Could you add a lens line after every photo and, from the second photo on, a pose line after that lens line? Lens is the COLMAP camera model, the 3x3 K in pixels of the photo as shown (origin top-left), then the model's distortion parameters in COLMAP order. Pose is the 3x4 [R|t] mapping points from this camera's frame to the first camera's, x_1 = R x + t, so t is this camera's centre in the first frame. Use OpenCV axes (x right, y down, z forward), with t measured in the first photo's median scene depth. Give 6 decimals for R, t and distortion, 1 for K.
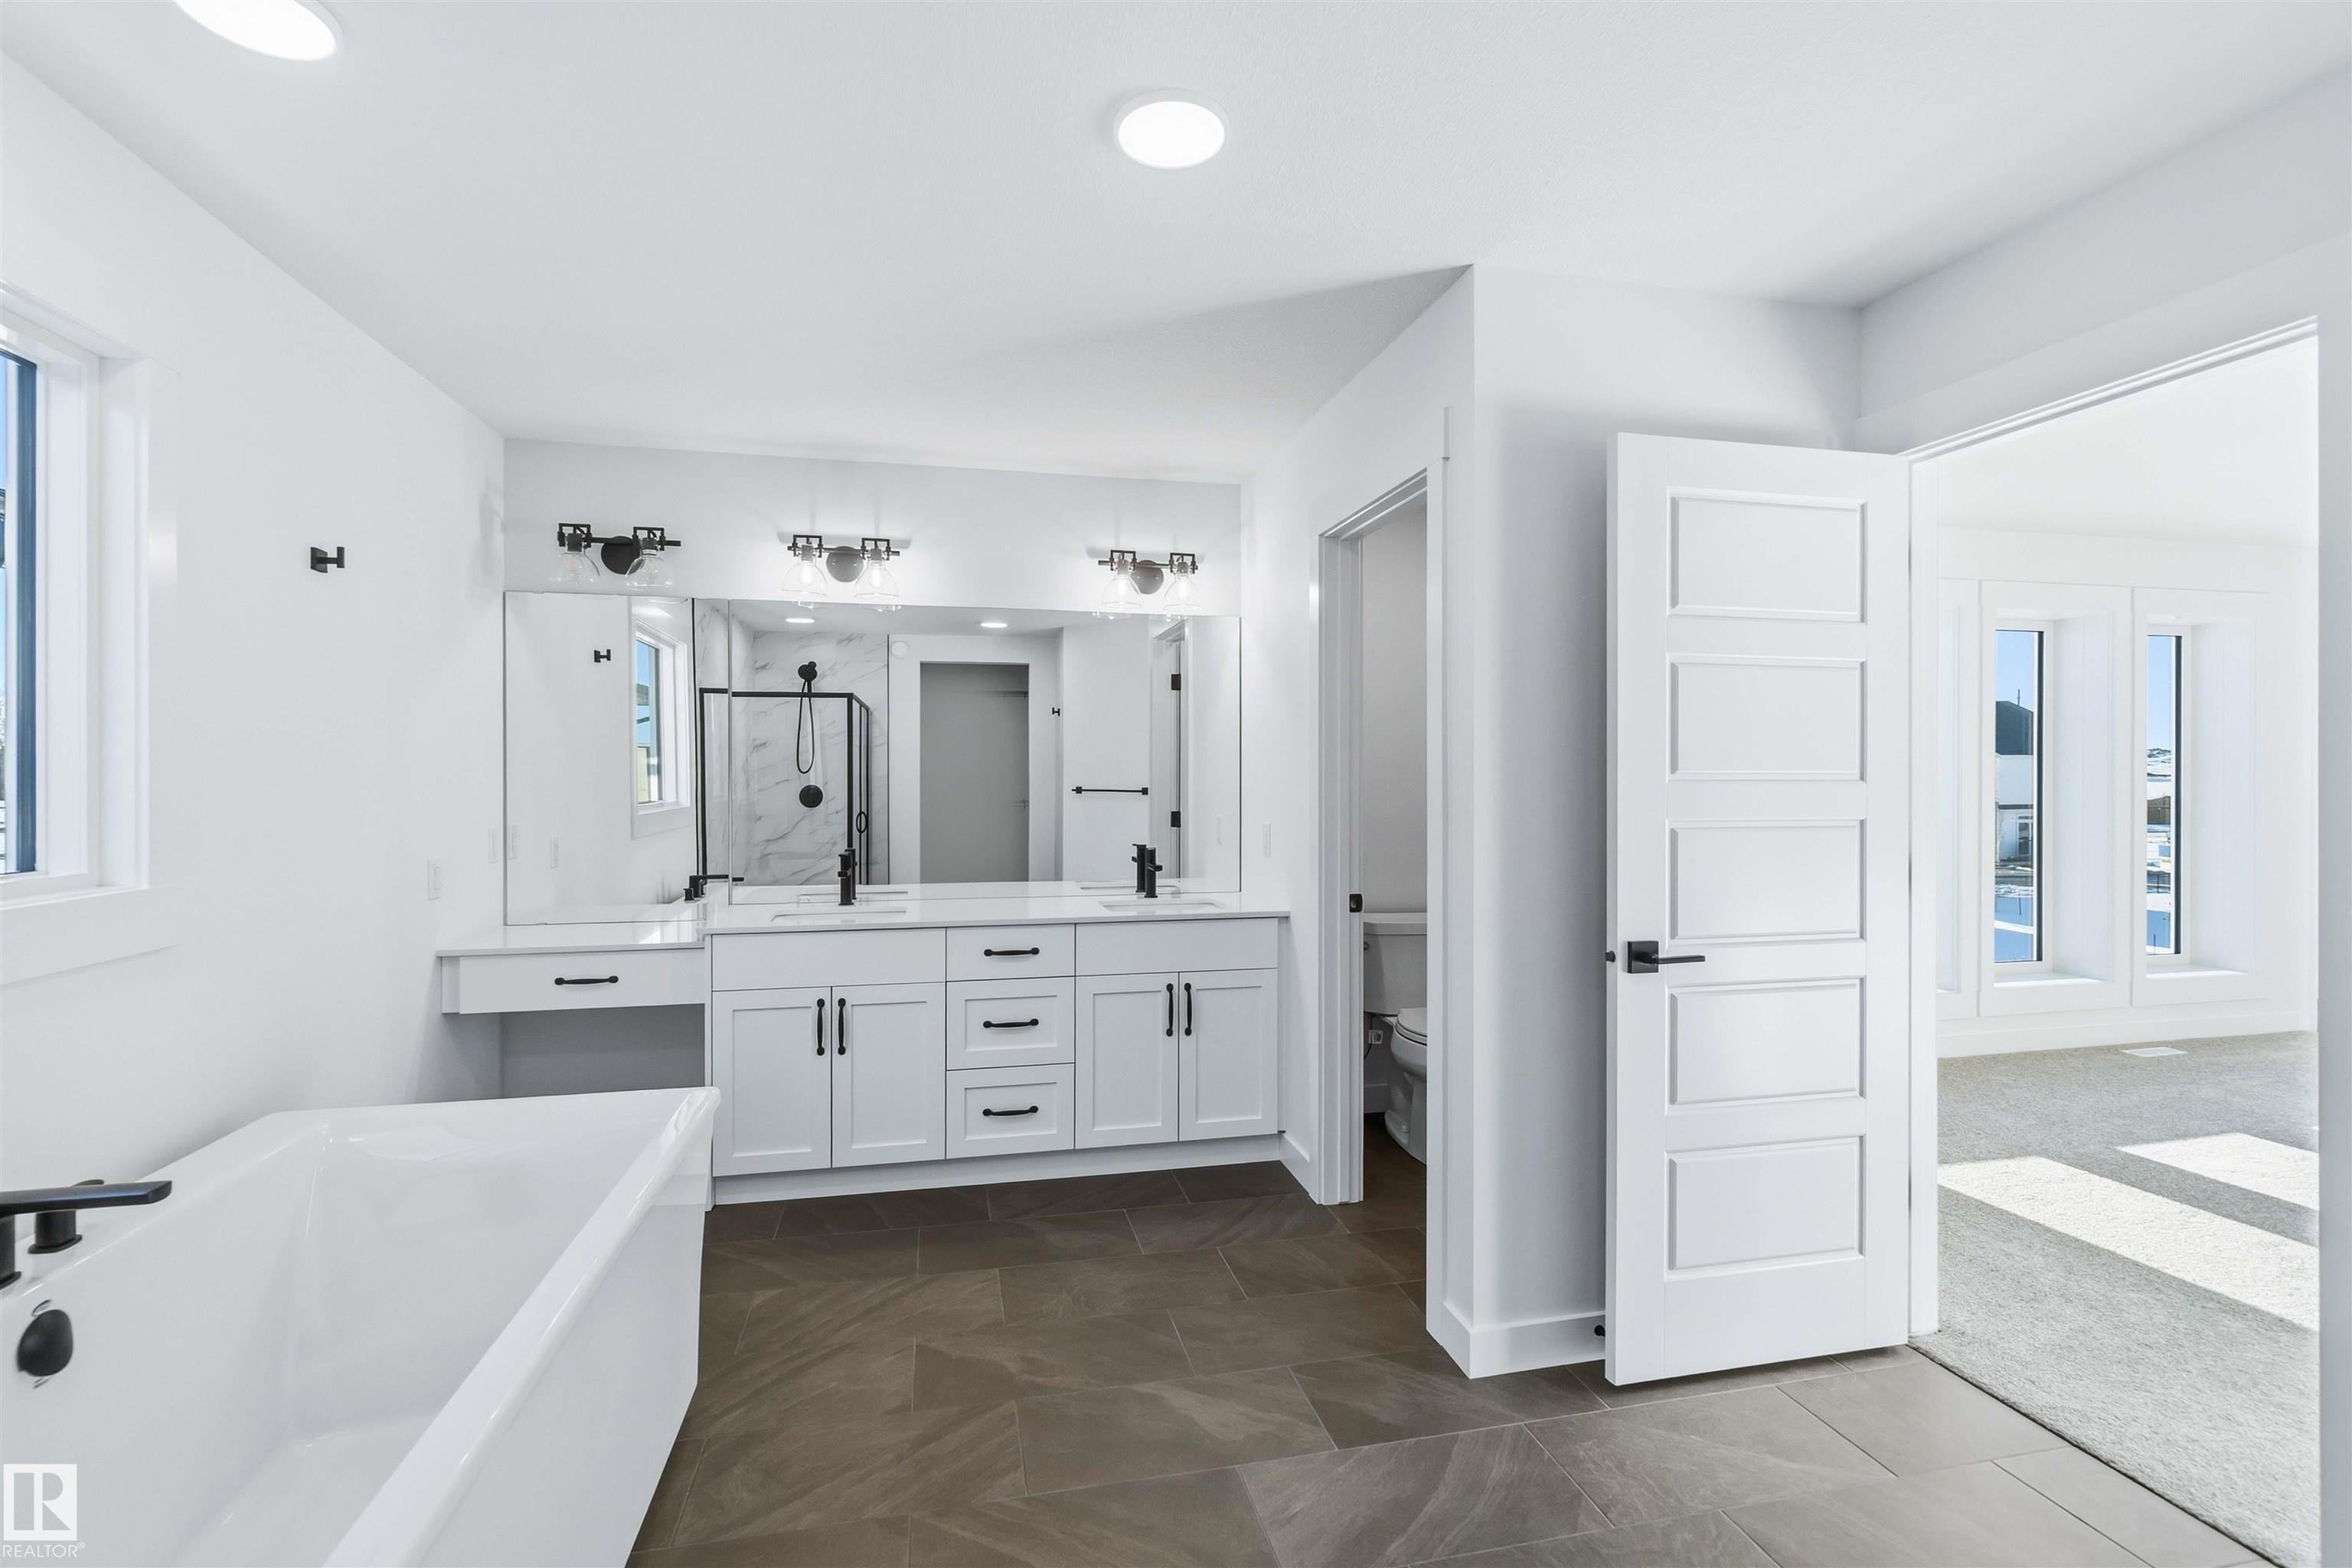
lens RADIAL K [[1040.8, 0, 1190.9], [0, 1040.8, 772.1], [0, 0, 1]] dist [-0.002221, 0.001420]
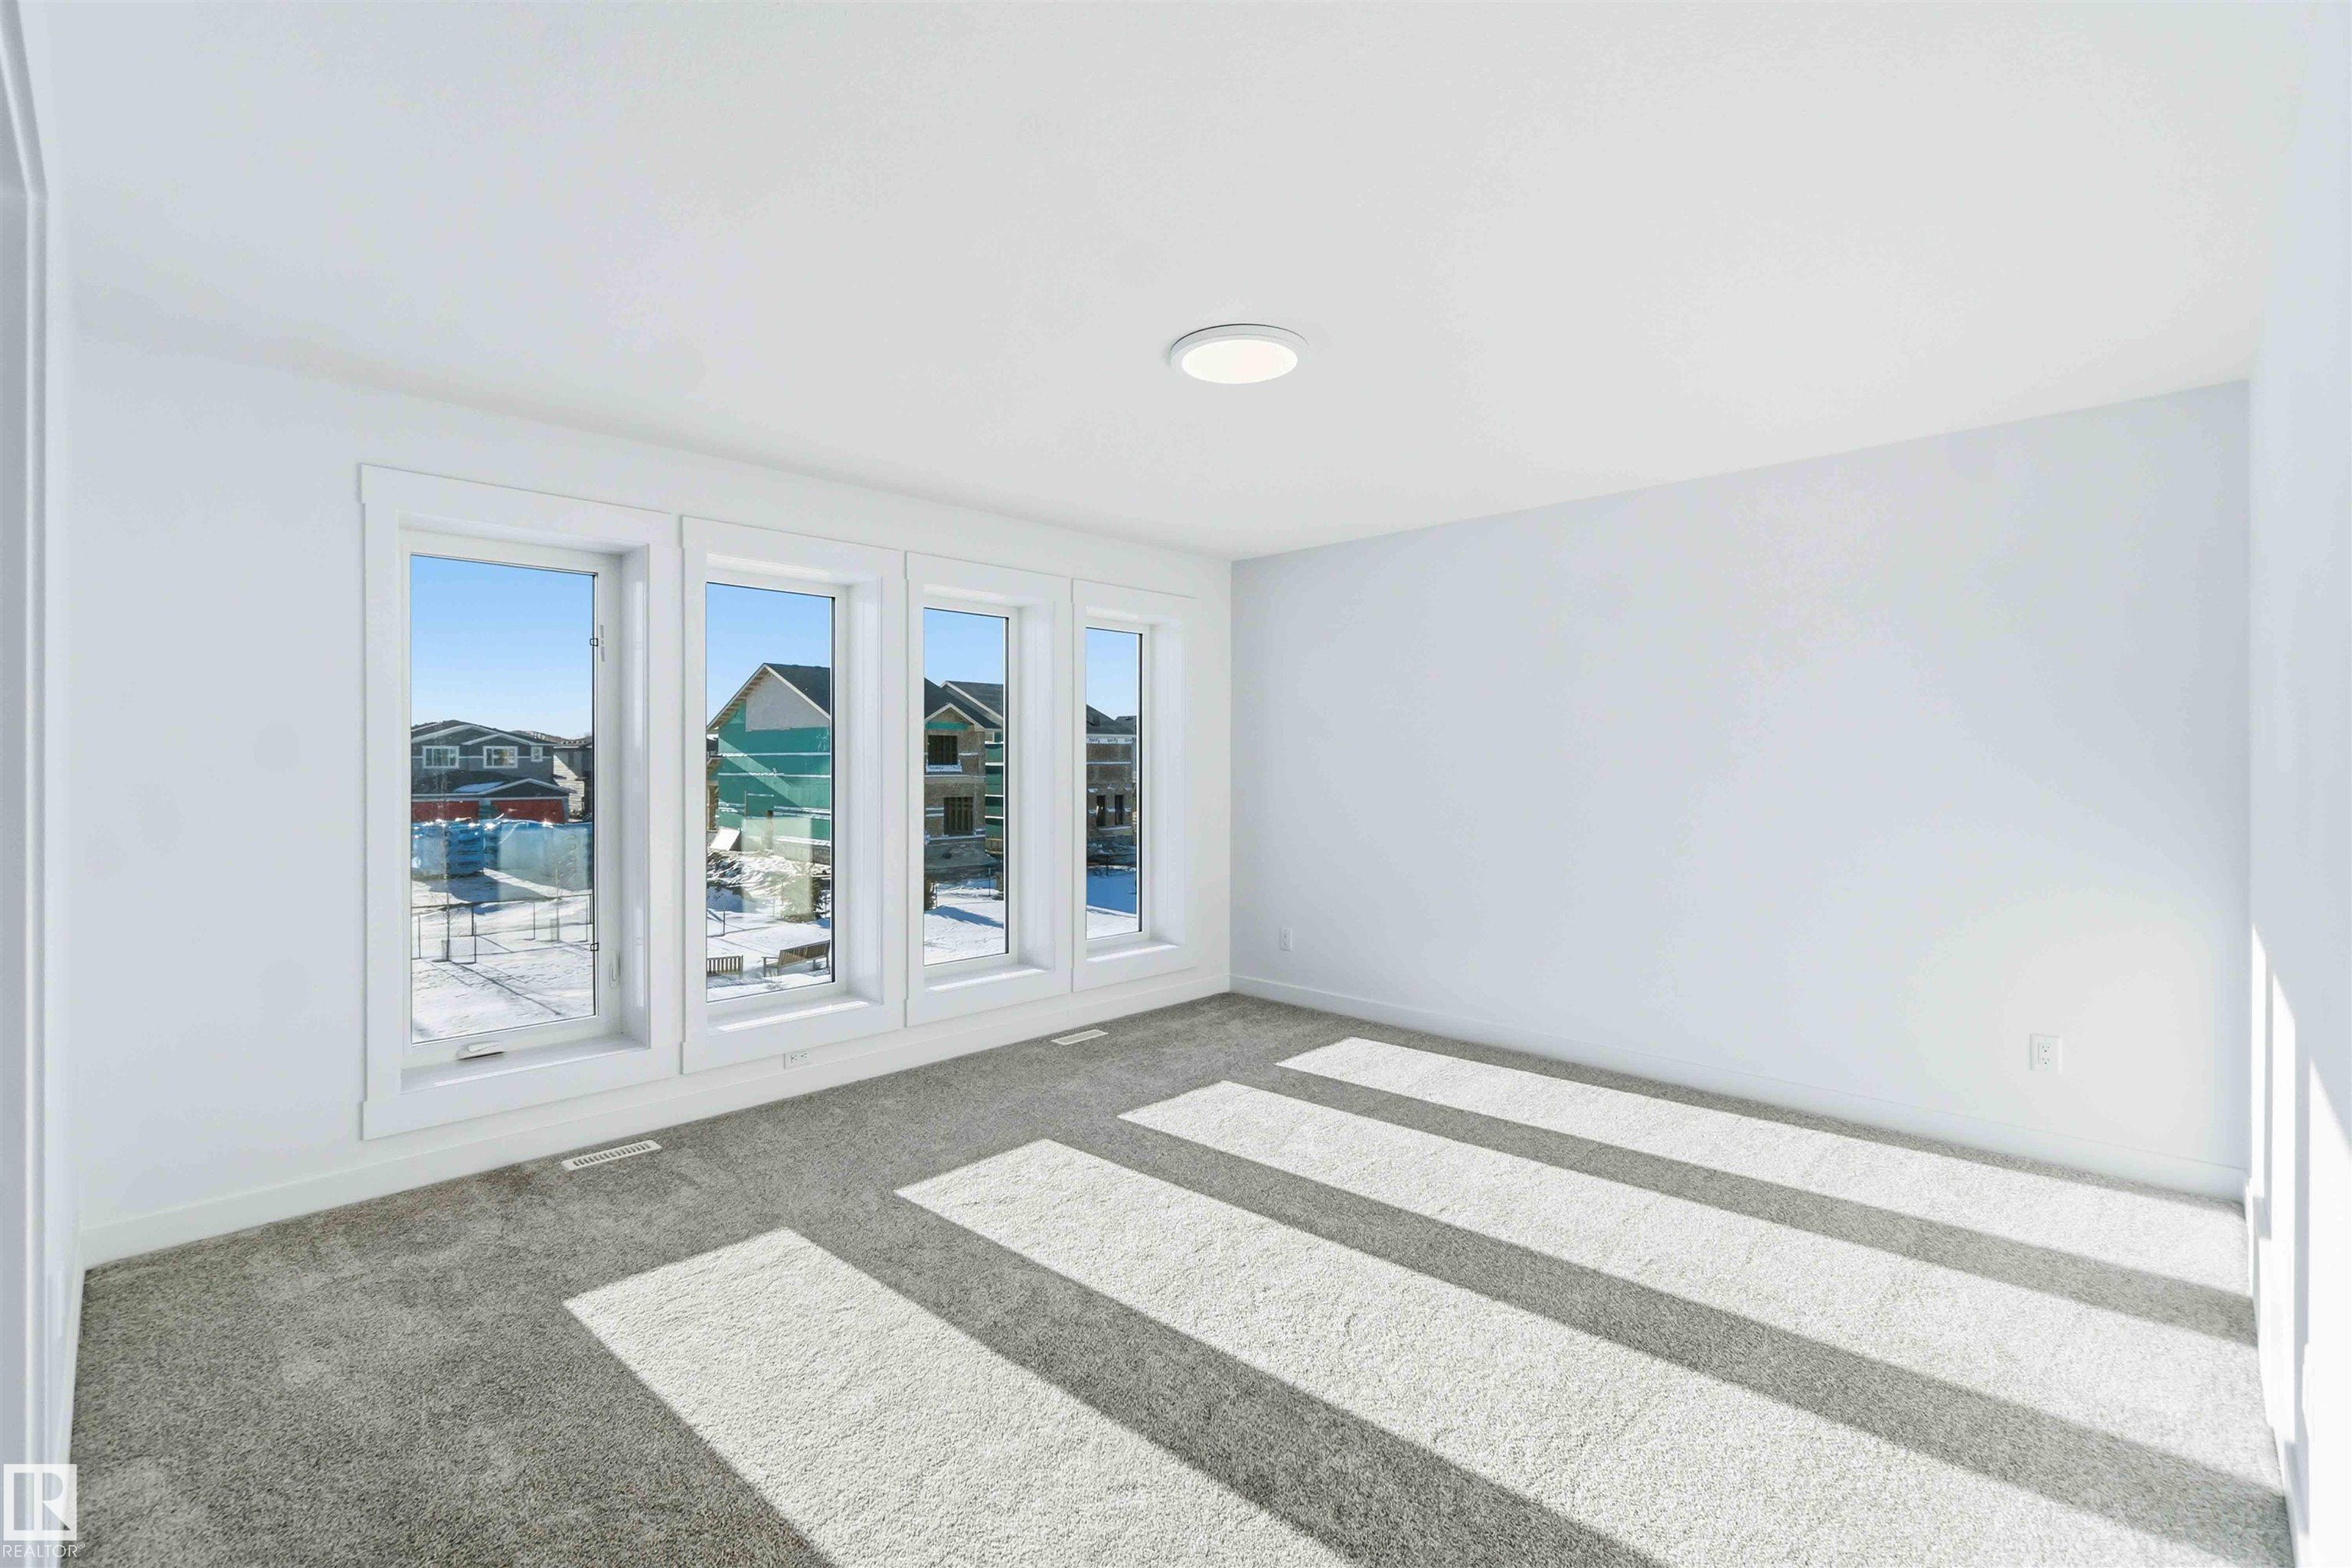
lens RADIAL K [[1040.8, 0, 1170.6], [0, 1040.8, 768.3], [0, 0, 1]] dist [-0.002221, 0.001420]
pose [[0.838544, -0.008806, 0.544763, 0.416009], [0.006633, 0.999960, 0.005954, 0.001983], [-0.544794, -0.001379, 0.838569, 0.095325]]
